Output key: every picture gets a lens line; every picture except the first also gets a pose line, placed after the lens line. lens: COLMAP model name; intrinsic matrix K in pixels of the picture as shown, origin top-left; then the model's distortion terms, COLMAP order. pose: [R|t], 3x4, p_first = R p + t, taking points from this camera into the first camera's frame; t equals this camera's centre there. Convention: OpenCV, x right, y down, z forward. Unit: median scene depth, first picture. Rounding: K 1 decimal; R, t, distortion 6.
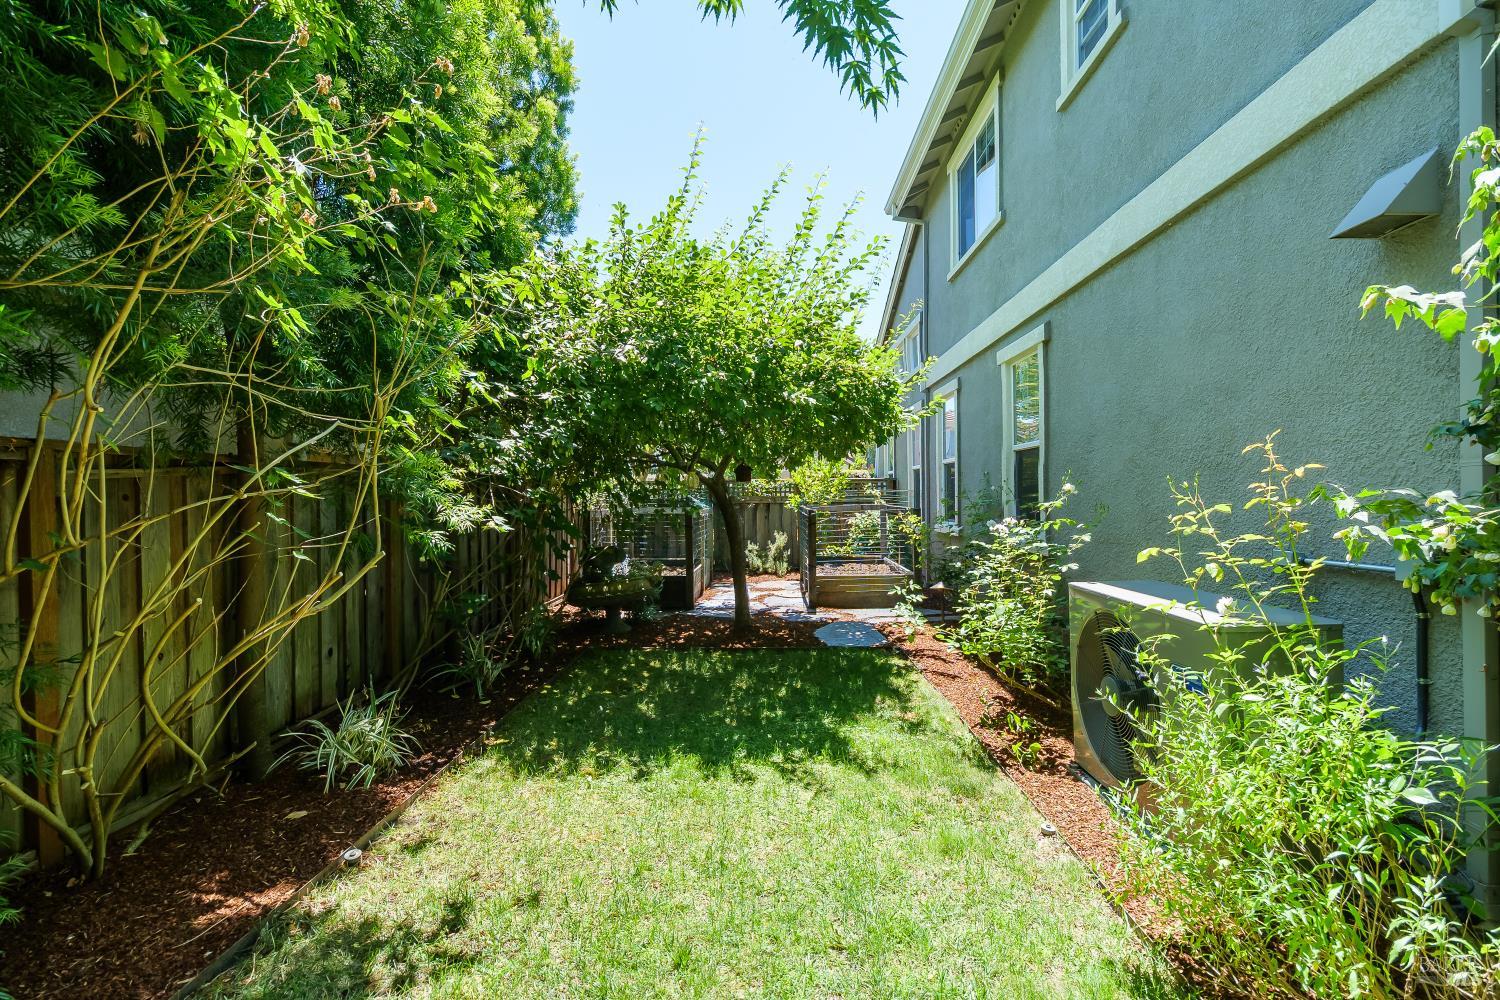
lens RADIAL K [[673.2, 0, 750.0], [0, 673.2, 500.0], [0, 0, 1]] dist [-0.001718, -0.000181]
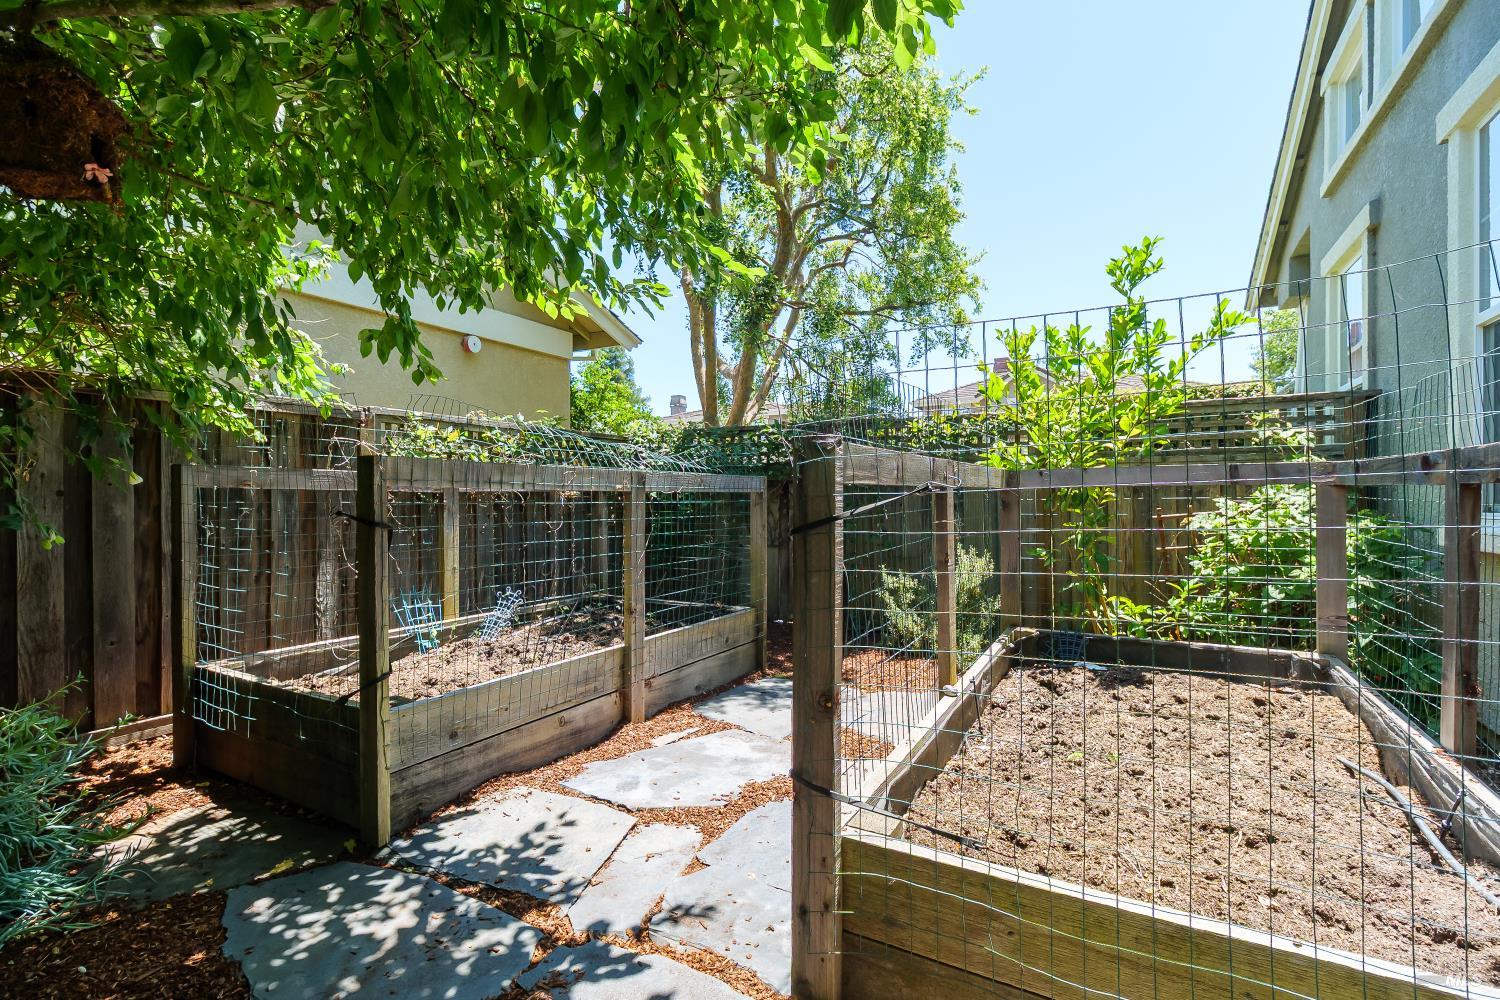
lens RADIAL K [[673.2, 0, 750.0], [0, 673.2, 500.0], [0, 0, 1]] dist [-0.001718, -0.000181]
pose [[0.885543, 0.012736, -0.464384, 0.137655], [-0.012169, 0.999917, 0.004219, 0.027103], [0.464399, 0.001915, 0.885624, 0.772283]]
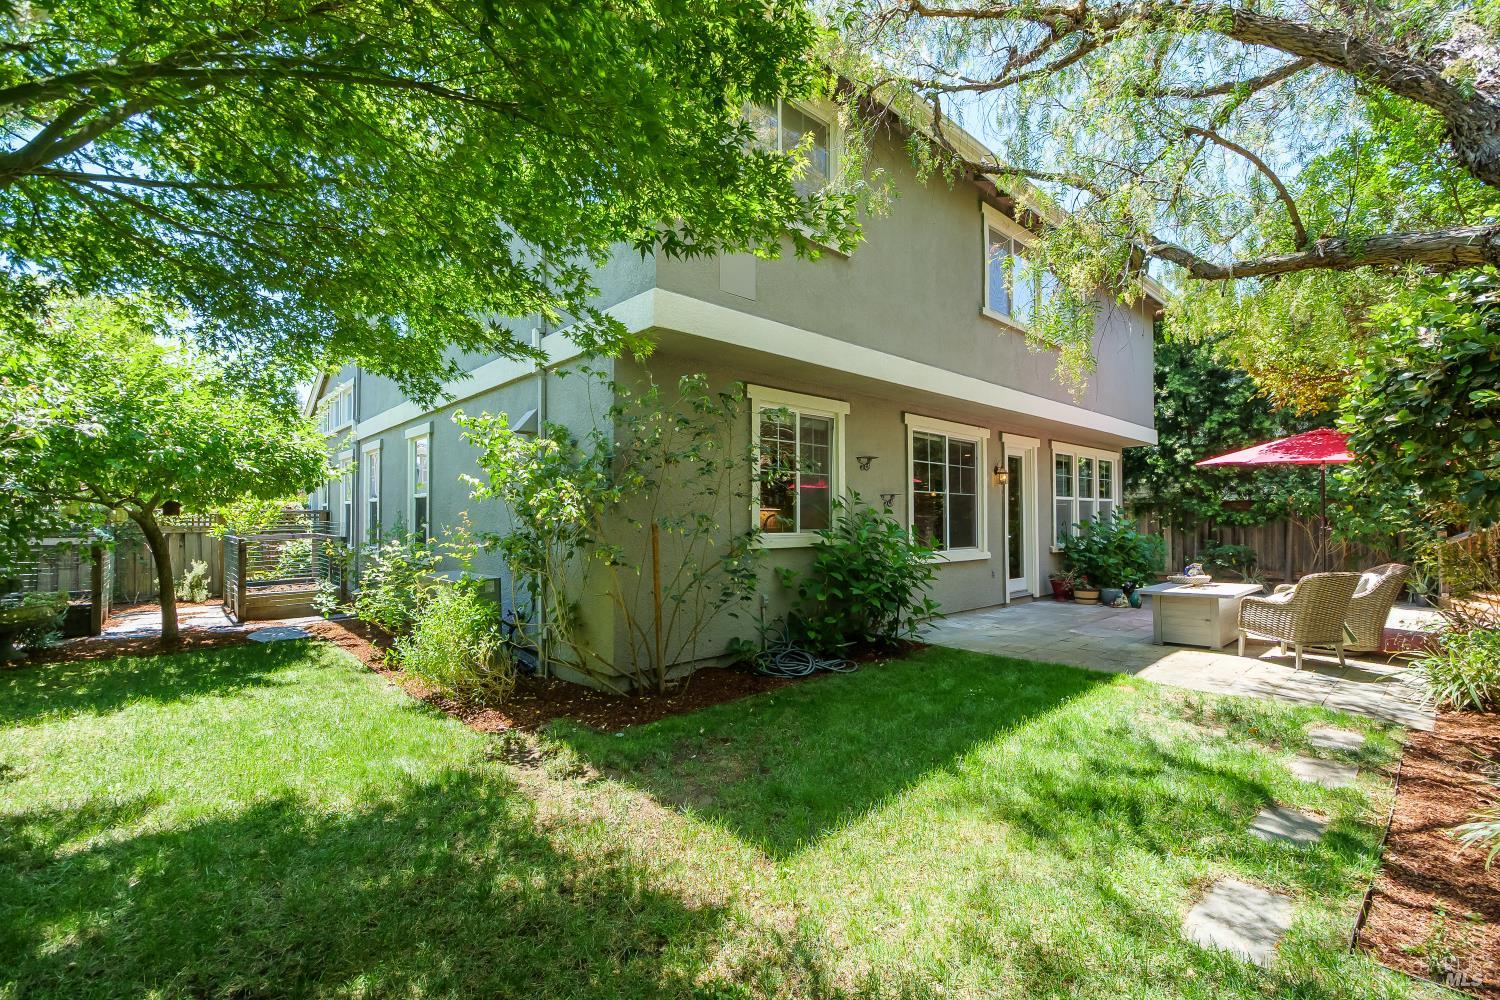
lens RADIAL K [[673.2, 0, 750.0], [0, 673.2, 500.0], [0, 0, 1]] dist [-0.001718, -0.000181]
pose [[0.726002, 0.026594, 0.687179, -0.067309], [-0.000986, 0.999291, -0.037630, -0.009694], [-0.687692, 0.026642, 0.725513, -0.427297]]
